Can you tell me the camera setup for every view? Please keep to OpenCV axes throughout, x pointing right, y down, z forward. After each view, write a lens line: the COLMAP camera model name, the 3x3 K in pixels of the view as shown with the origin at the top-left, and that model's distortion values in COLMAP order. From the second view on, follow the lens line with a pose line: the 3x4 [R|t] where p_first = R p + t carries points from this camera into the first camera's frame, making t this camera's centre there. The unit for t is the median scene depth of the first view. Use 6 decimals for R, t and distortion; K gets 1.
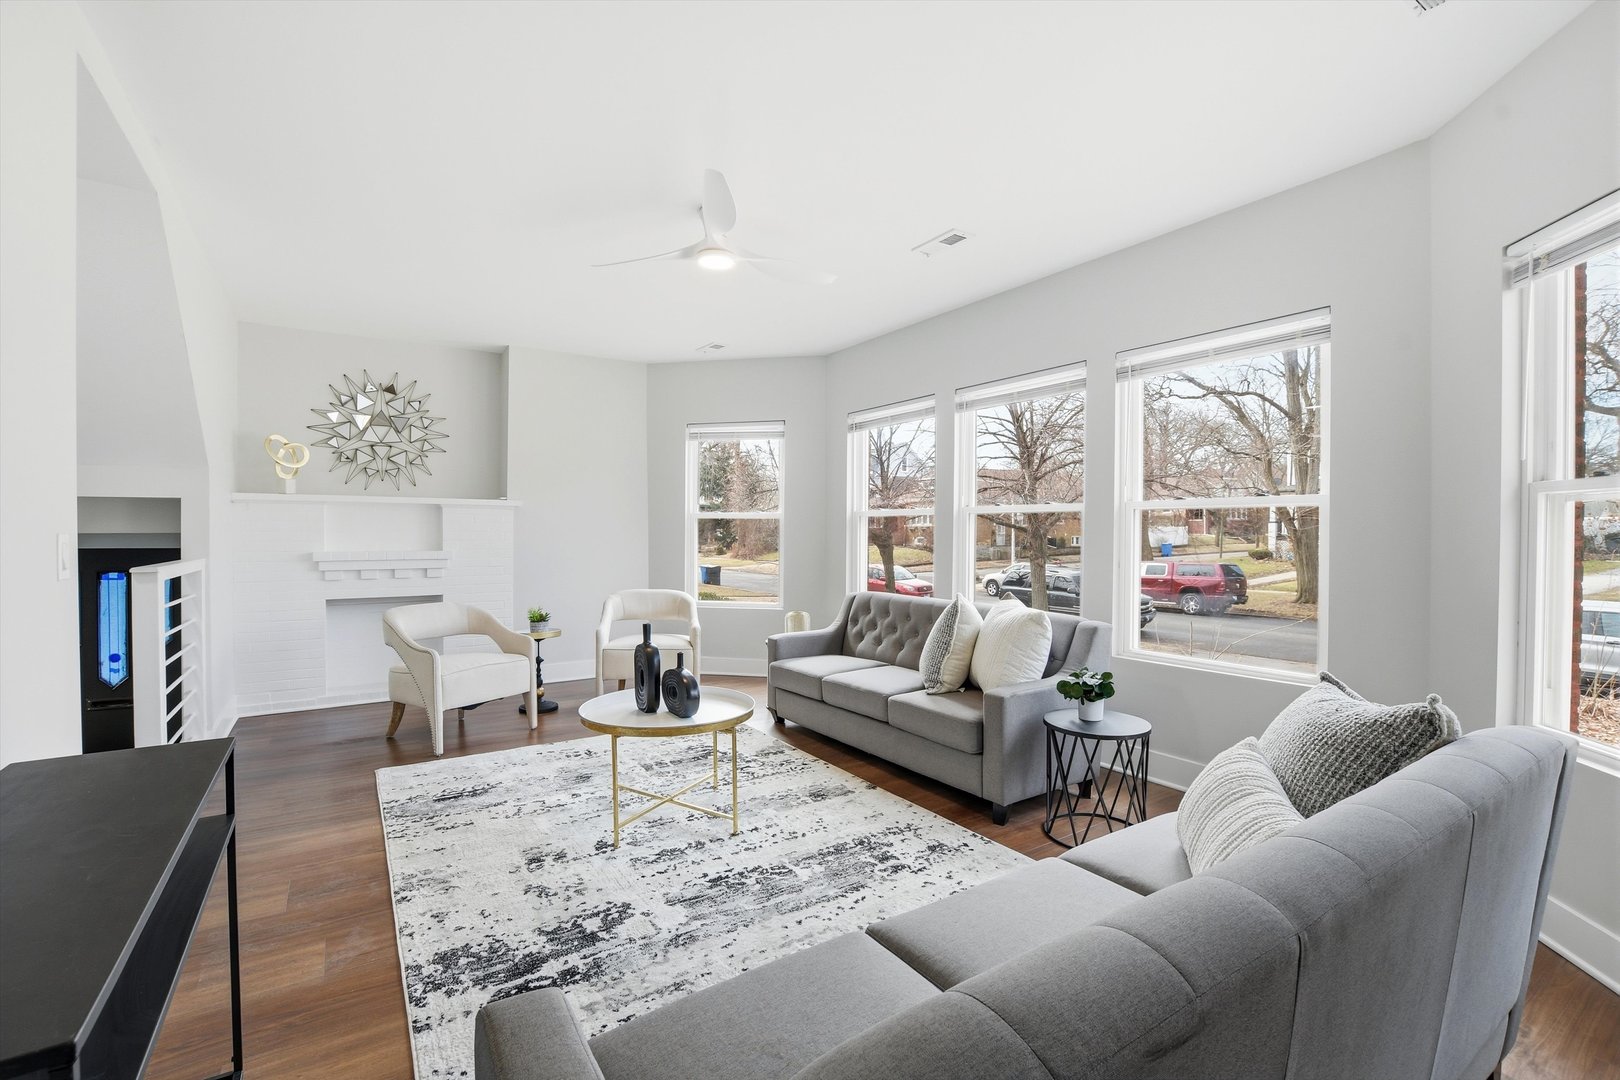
lens RADIAL K [[718.4, 0, 816.9], [0, 718.4, 541.0], [0, 0, 1]] dist [-0.003203, -0.000262]
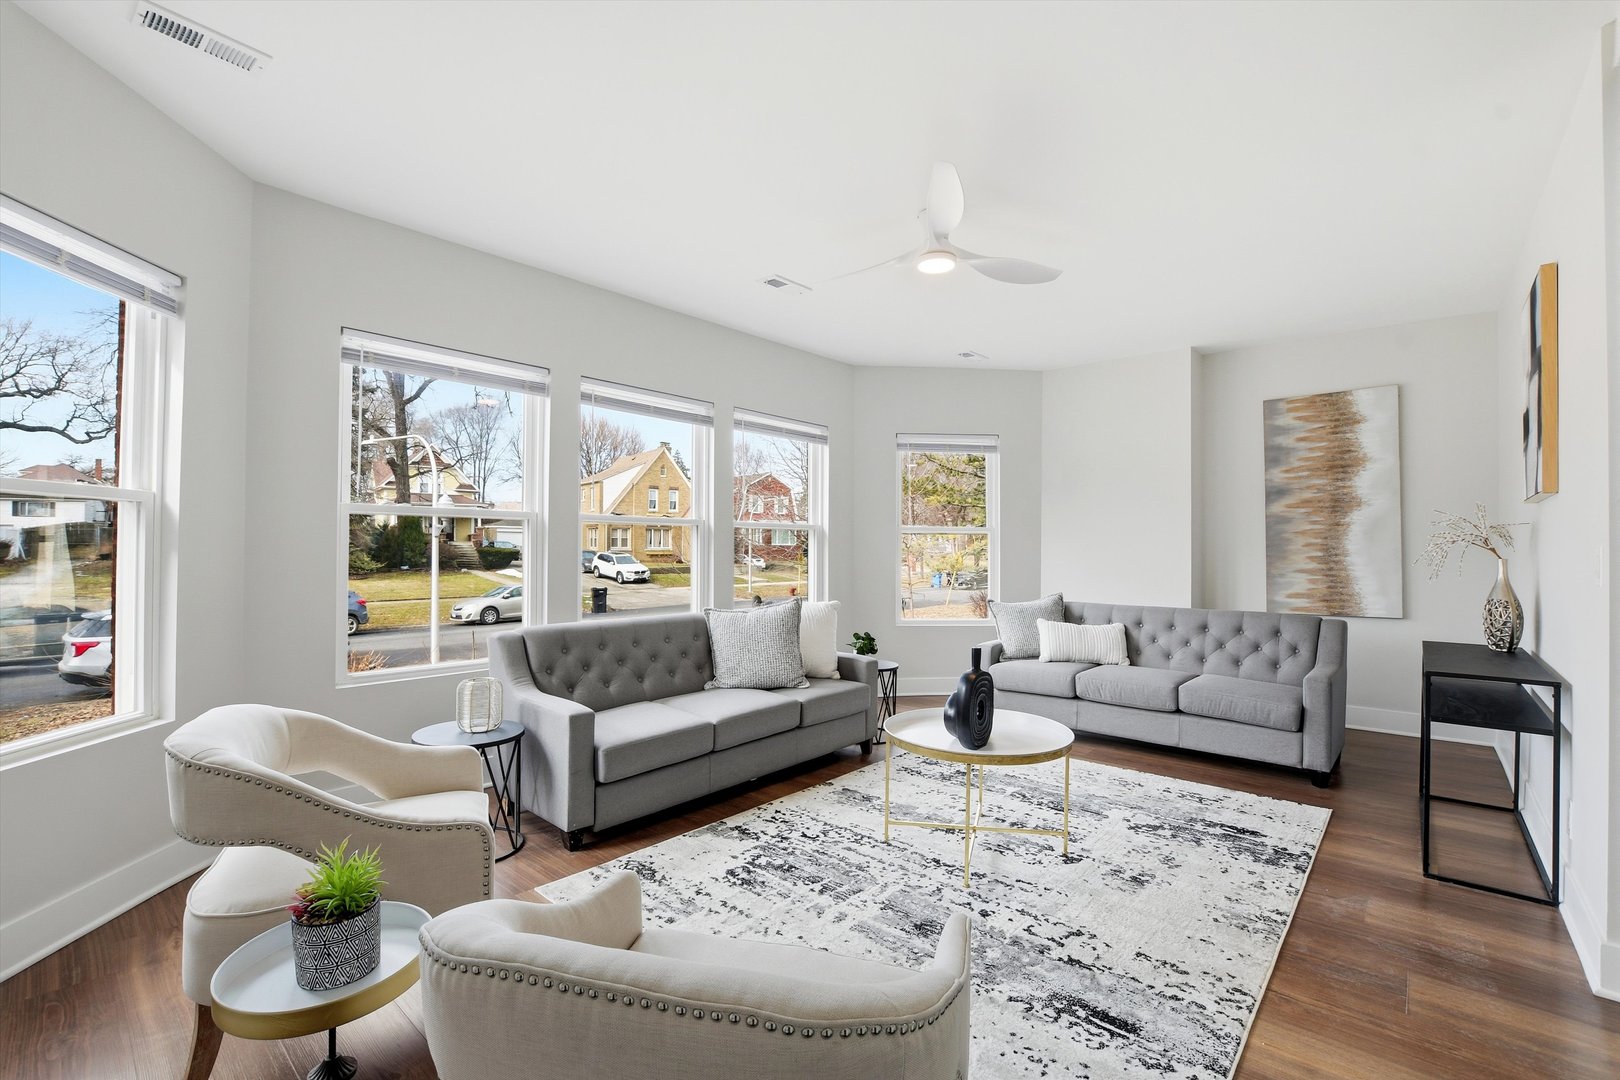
lens RADIAL K [[718.4, 0, 816.7], [0, 718.4, 544.3], [0, 0, 1]] dist [-0.003203, -0.000262]
pose [[-0.281390, 0.006277, 0.959573, -1.183469], [0.000127, 0.999979, -0.006504, -0.003242], [-0.959594, -0.001708, -0.281384, 1.661816]]
